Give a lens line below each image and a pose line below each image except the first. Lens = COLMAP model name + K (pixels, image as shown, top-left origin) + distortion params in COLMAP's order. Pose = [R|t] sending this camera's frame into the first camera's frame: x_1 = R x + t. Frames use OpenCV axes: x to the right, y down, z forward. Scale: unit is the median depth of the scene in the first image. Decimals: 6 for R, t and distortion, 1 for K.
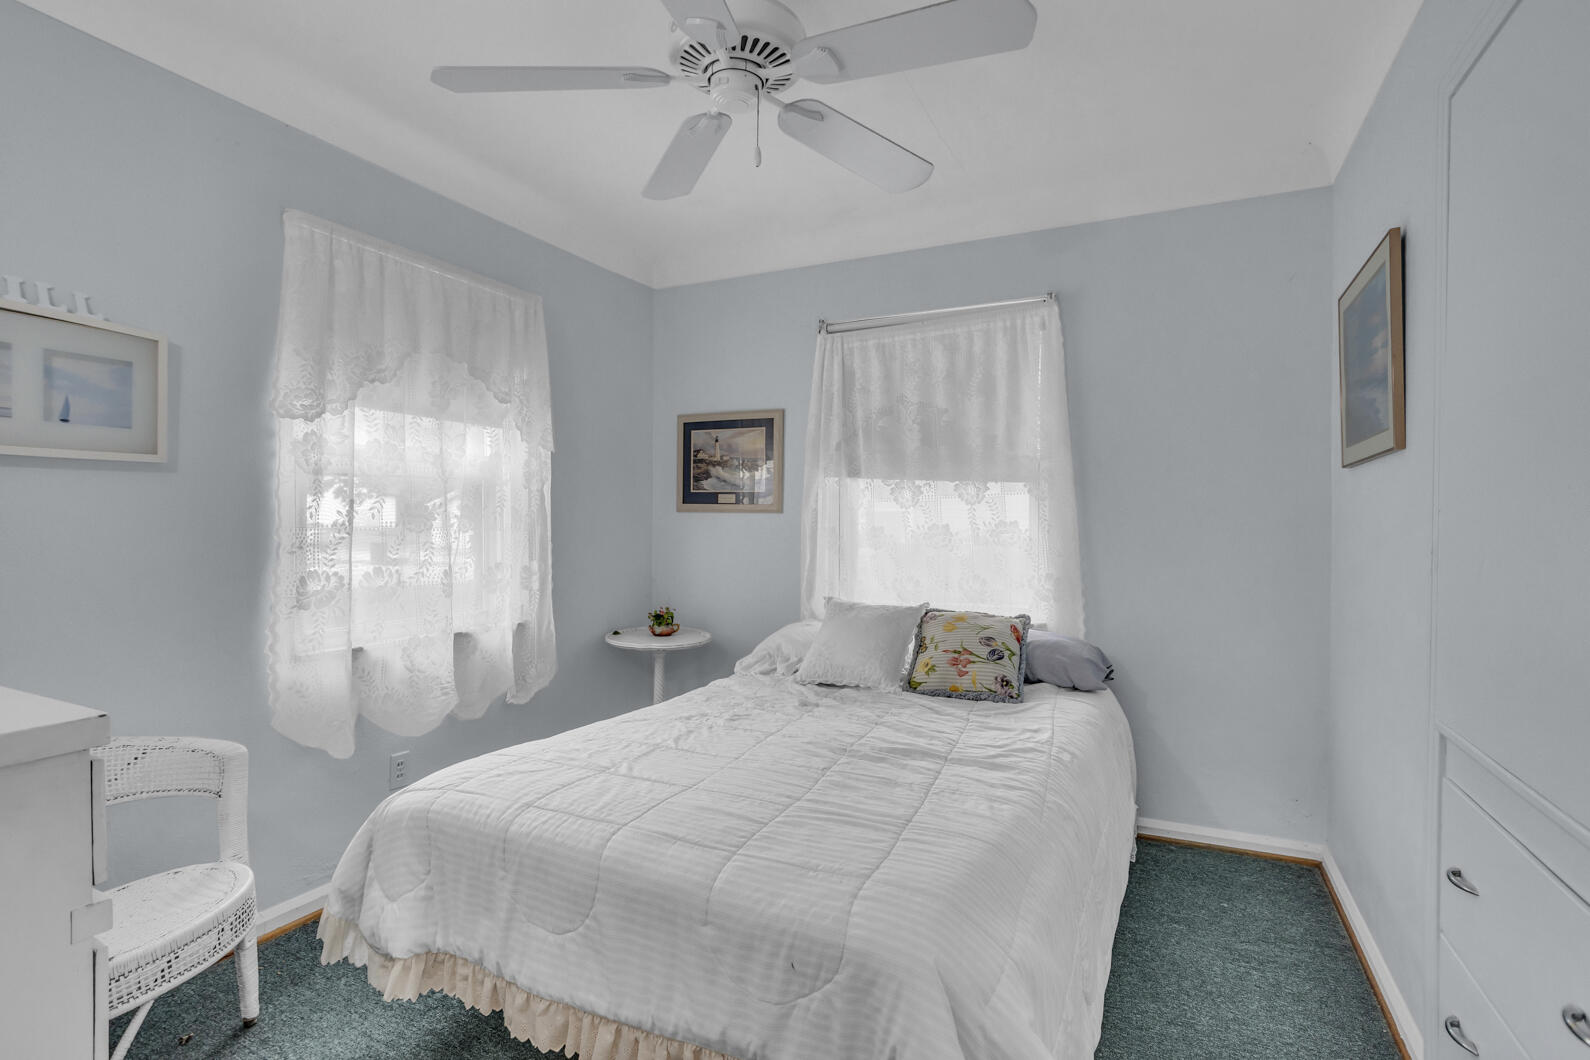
lens RADIAL K [[758.9, 0, 786.2], [0, 758.9, 519.9], [0, 0, 1]] dist [-0.056824, 0.033056]
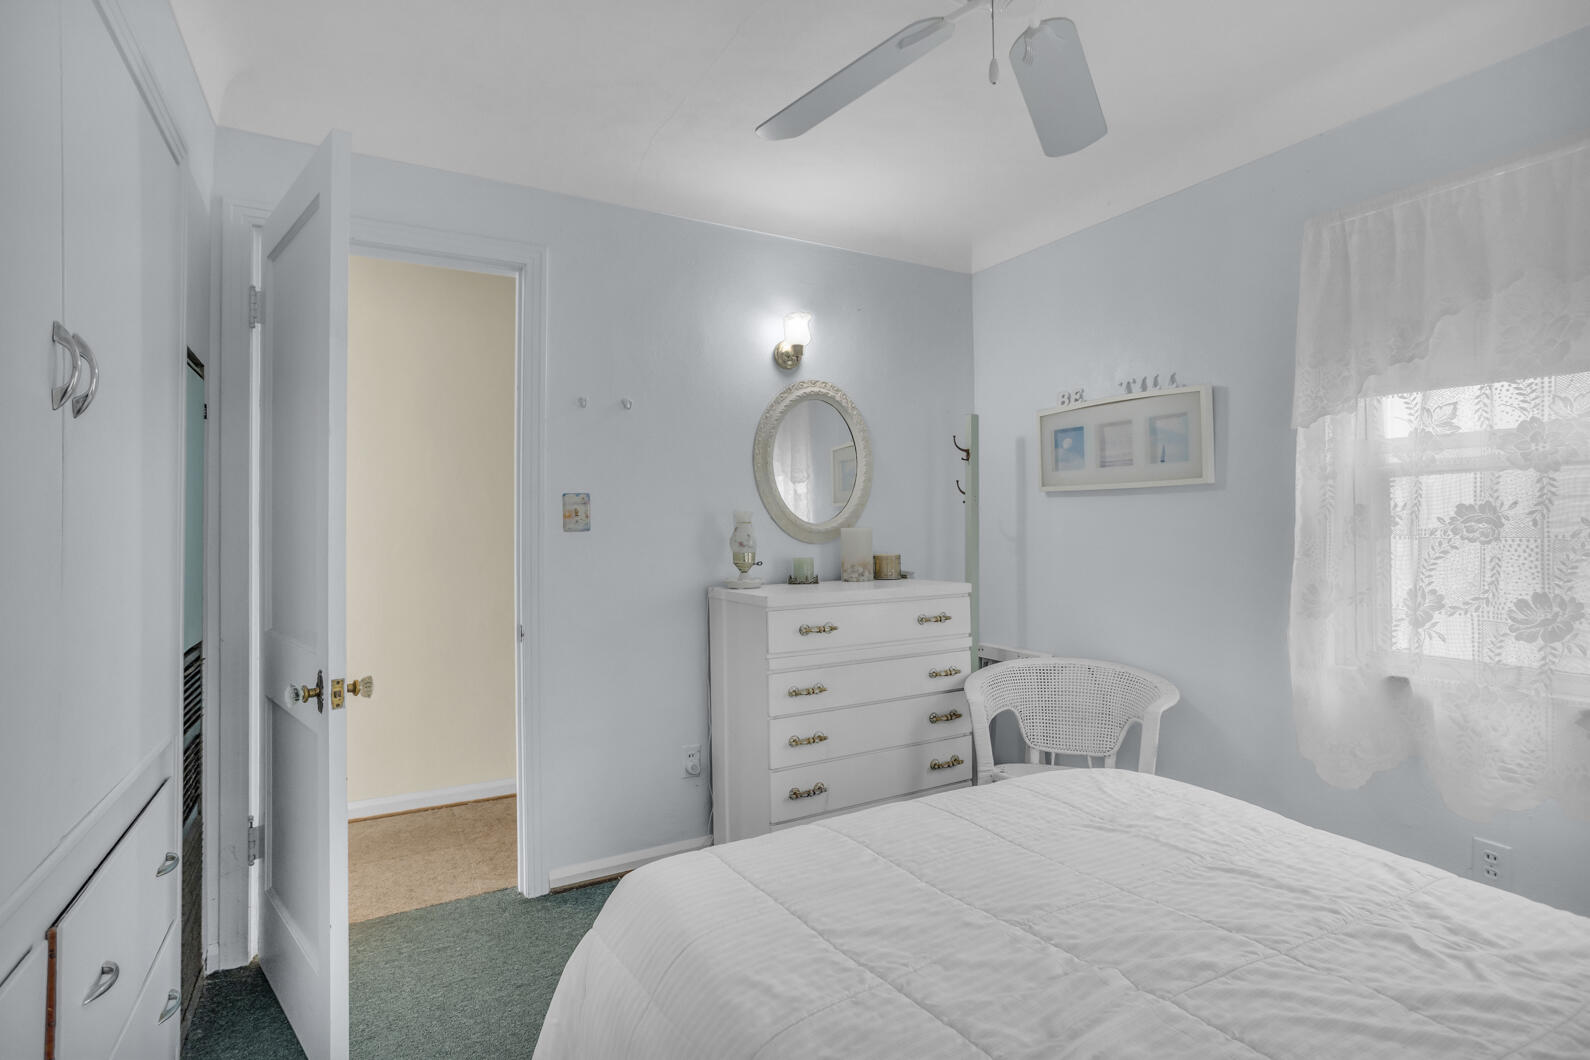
lens RADIAL K [[758.9, 0, 786.2], [0, 758.9, 519.9], [0, 0, 1]] dist [-0.056824, 0.033056]
pose [[-0.539923, -0.007362, -0.841682, 0.593832], [0.004855, 0.999918, -0.011860, -0.002666], [0.841700, -0.010490, -0.539843, 1.008674]]
